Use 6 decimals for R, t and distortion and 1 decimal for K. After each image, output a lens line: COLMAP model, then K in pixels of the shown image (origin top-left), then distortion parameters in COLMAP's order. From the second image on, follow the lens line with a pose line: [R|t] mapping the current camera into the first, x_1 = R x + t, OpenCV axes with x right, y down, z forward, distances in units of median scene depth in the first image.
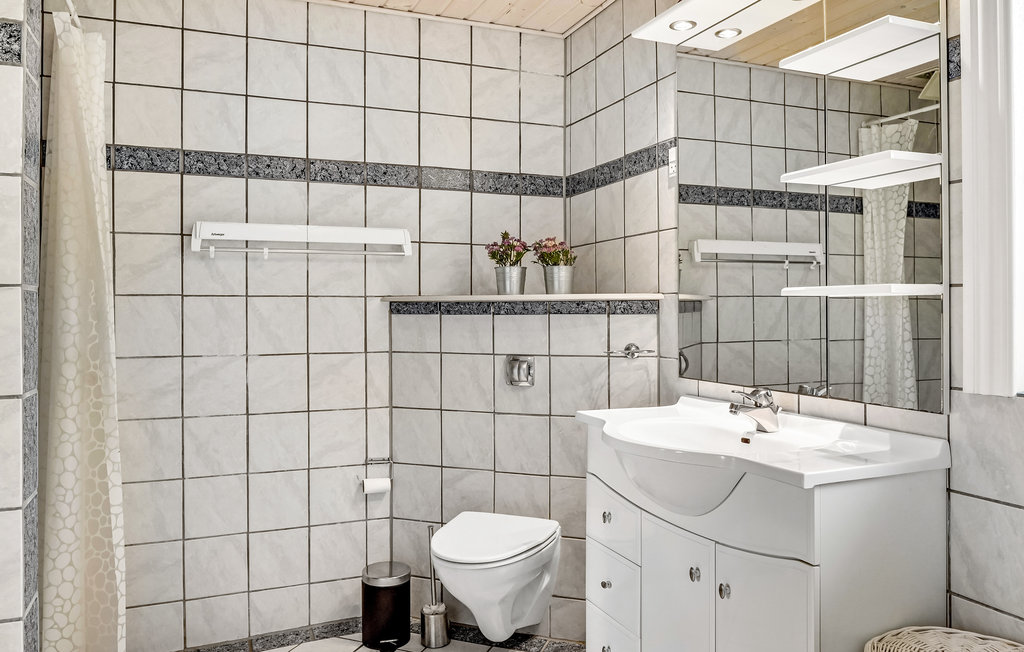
lens RADIAL K [[771.1, 0, 512.0], [0, 771.1, 326.0], [0, 0, 1]] dist [-0.001374, -0.000985]
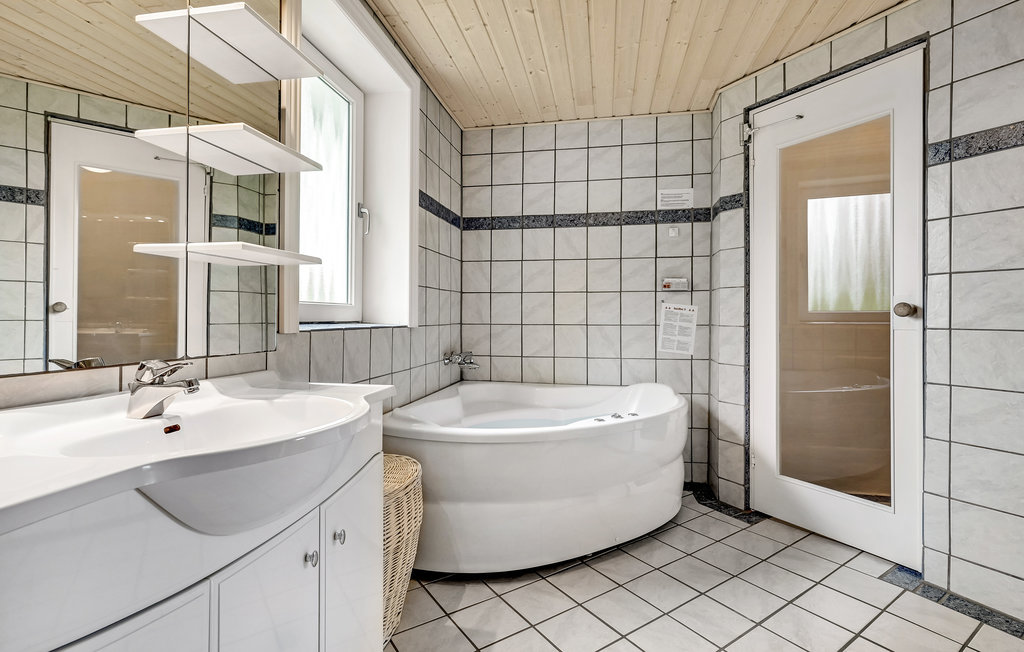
lens RADIAL K [[464.8, 0, 513.0], [0, 464.8, 311.5], [0, 0, 1]] dist [0.000253, -0.000004]
pose [[0.834041, 0.010471, -0.551603, 0.355192], [-0.012009, 0.999928, 0.000823, 0.001757], [0.551572, 0.005937, 0.834106, 0.117082]]
